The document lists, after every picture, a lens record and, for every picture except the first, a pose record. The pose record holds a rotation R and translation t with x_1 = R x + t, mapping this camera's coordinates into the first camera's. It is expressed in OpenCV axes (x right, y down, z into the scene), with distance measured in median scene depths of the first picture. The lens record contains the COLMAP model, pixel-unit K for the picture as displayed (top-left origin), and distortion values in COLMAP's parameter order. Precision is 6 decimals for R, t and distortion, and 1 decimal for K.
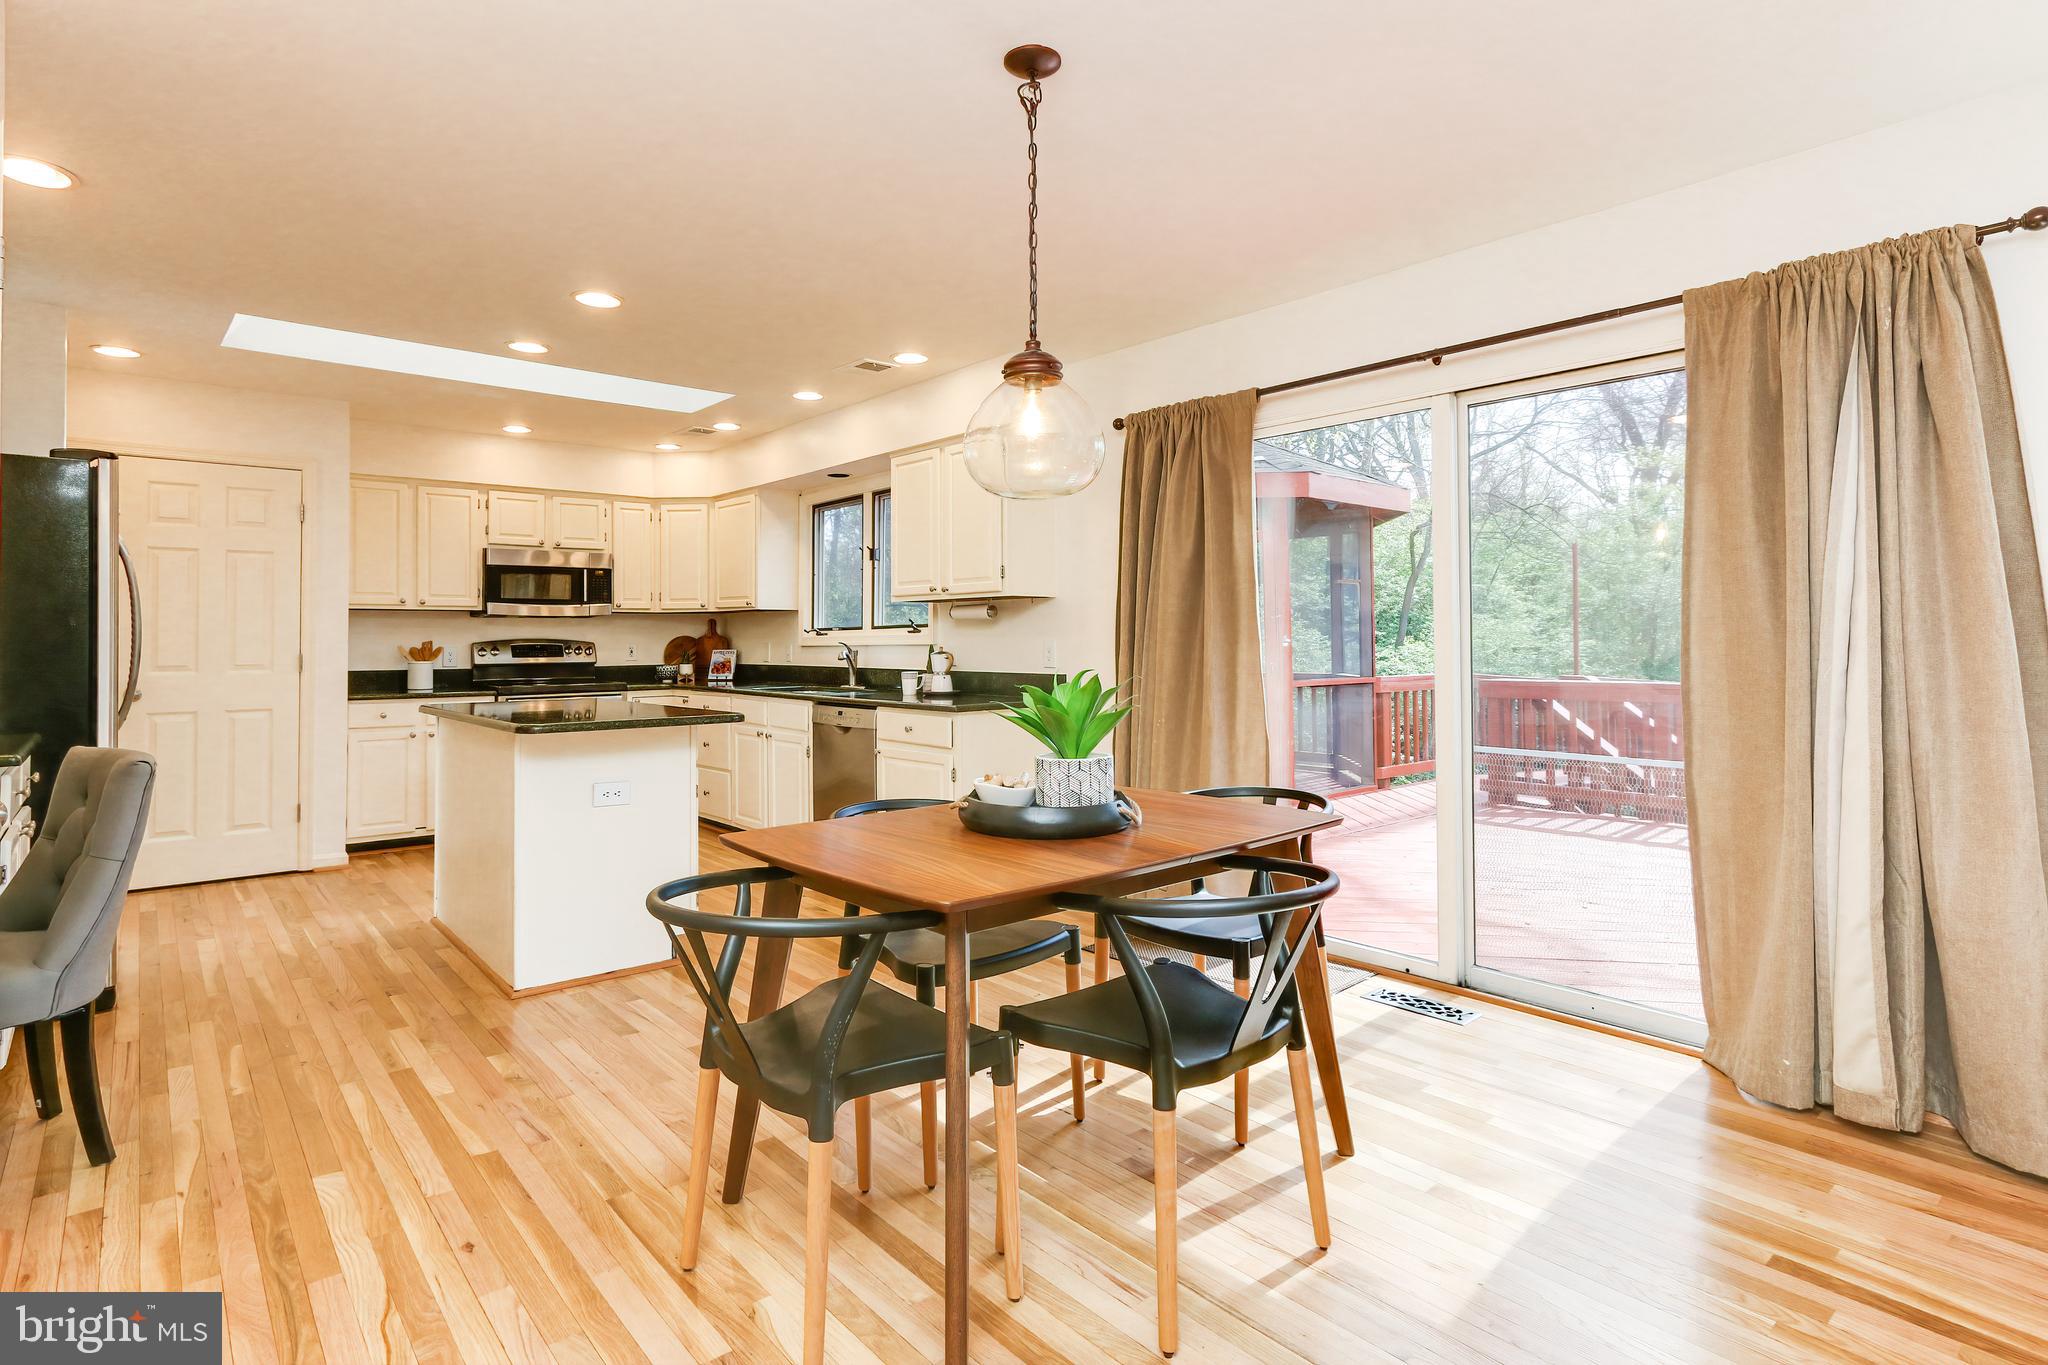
lens RADIAL K [[1033.9, 0, 1010.5], [0, 1033.9, 635.5], [0, 0, 1]] dist [-0.015376, -0.000661]
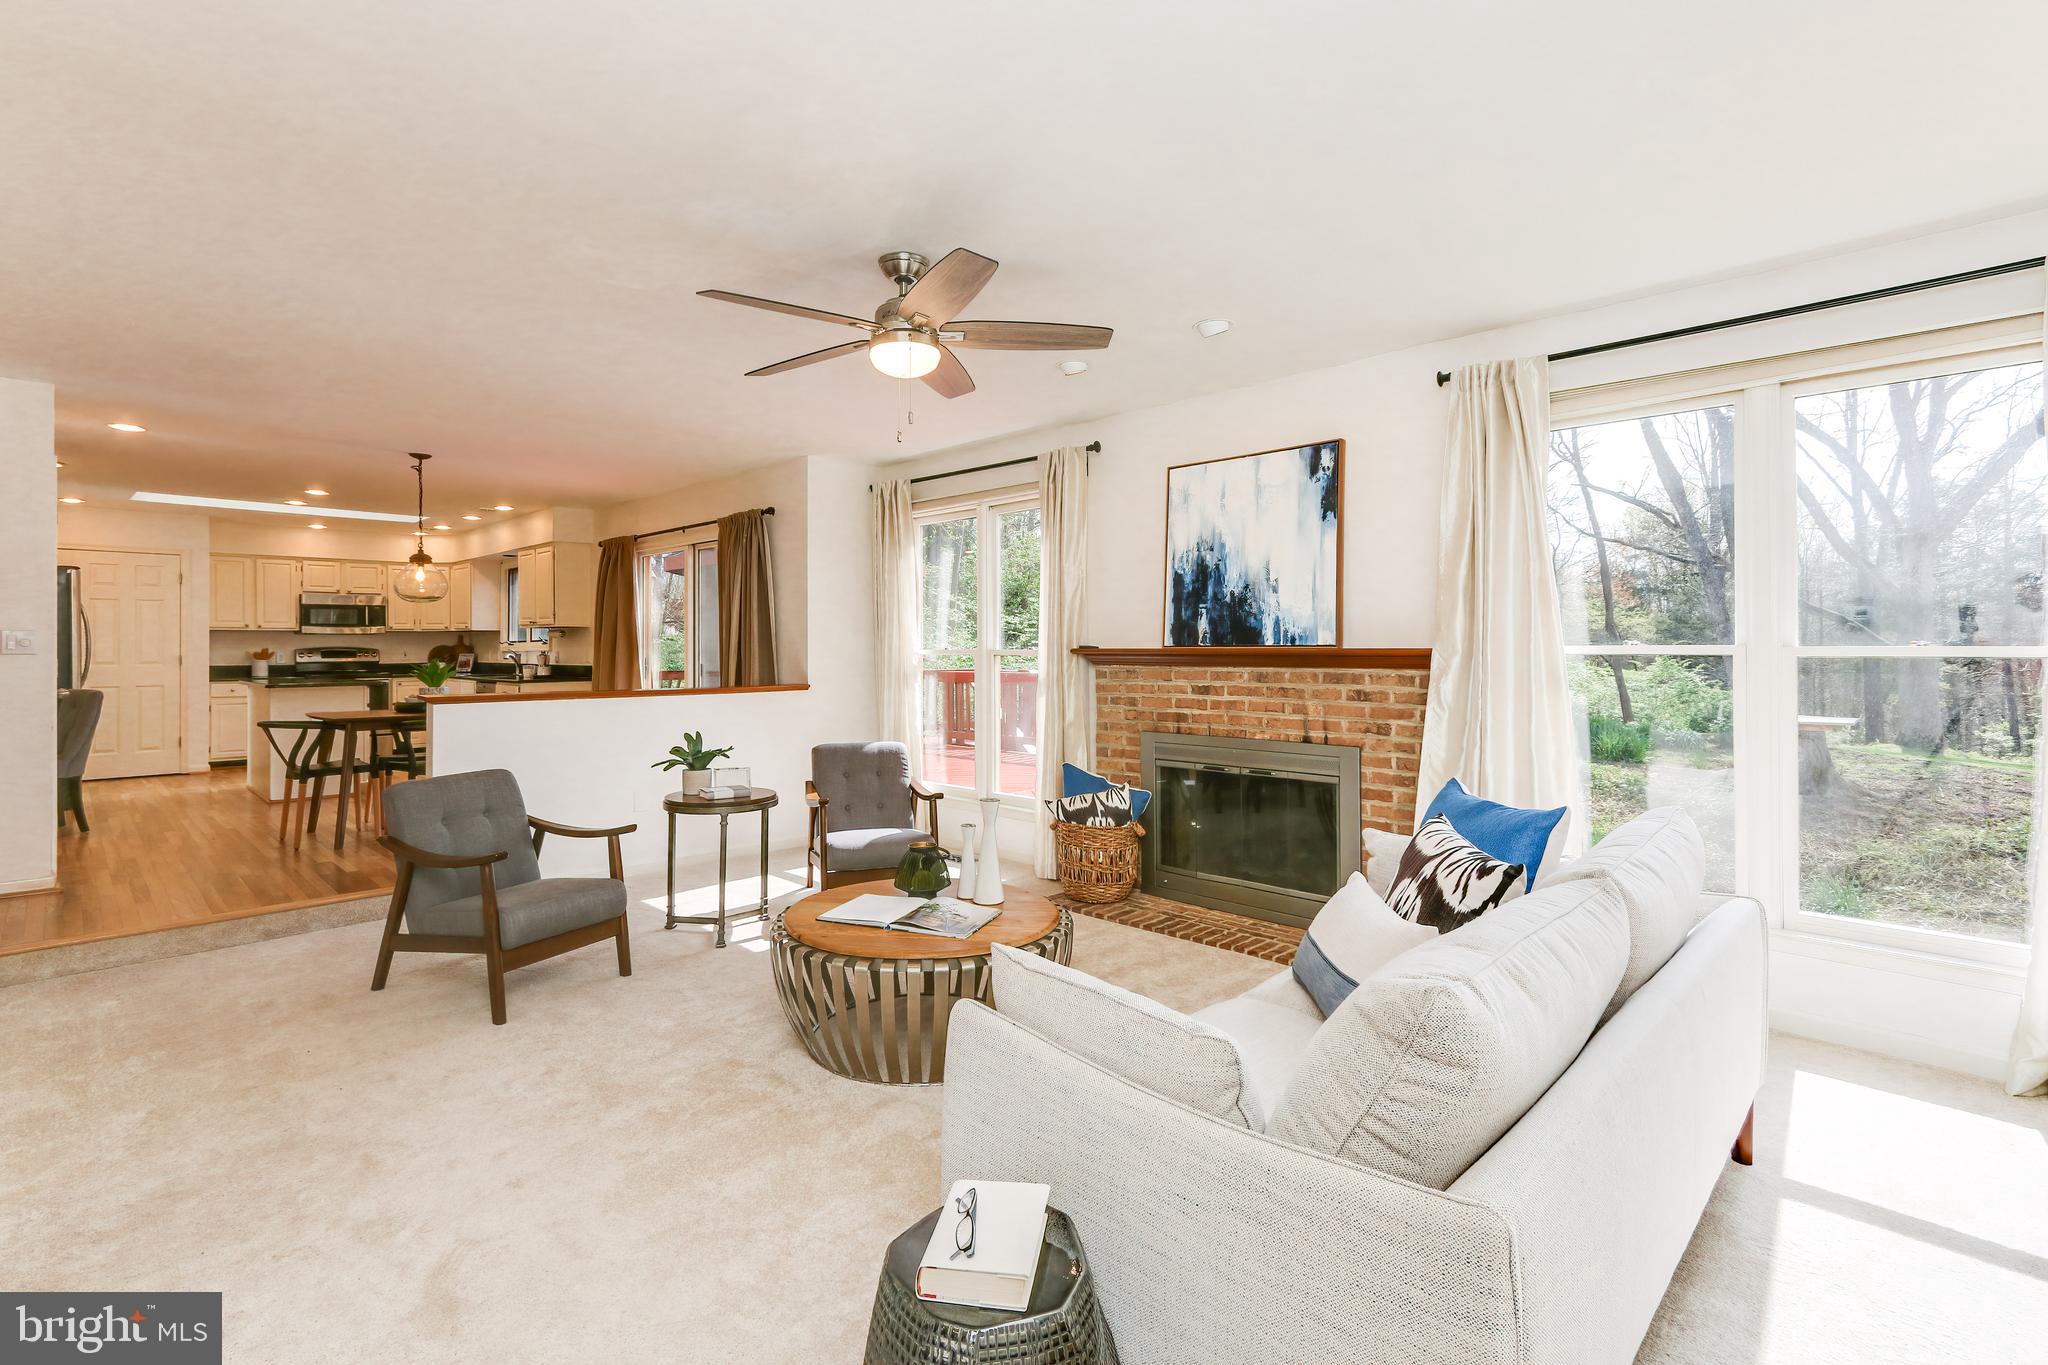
lens RADIAL K [[961.8, 0, 1024.9], [0, 961.8, 654.7], [0, 0, 1]] dist [-0.004022, -0.000194]
pose [[0.996098, 0.000640, 0.088248, 0.551480], [-0.001809, 0.999912, 0.013170, -0.007386], [-0.088232, -0.013278, 0.996011, -0.700794]]
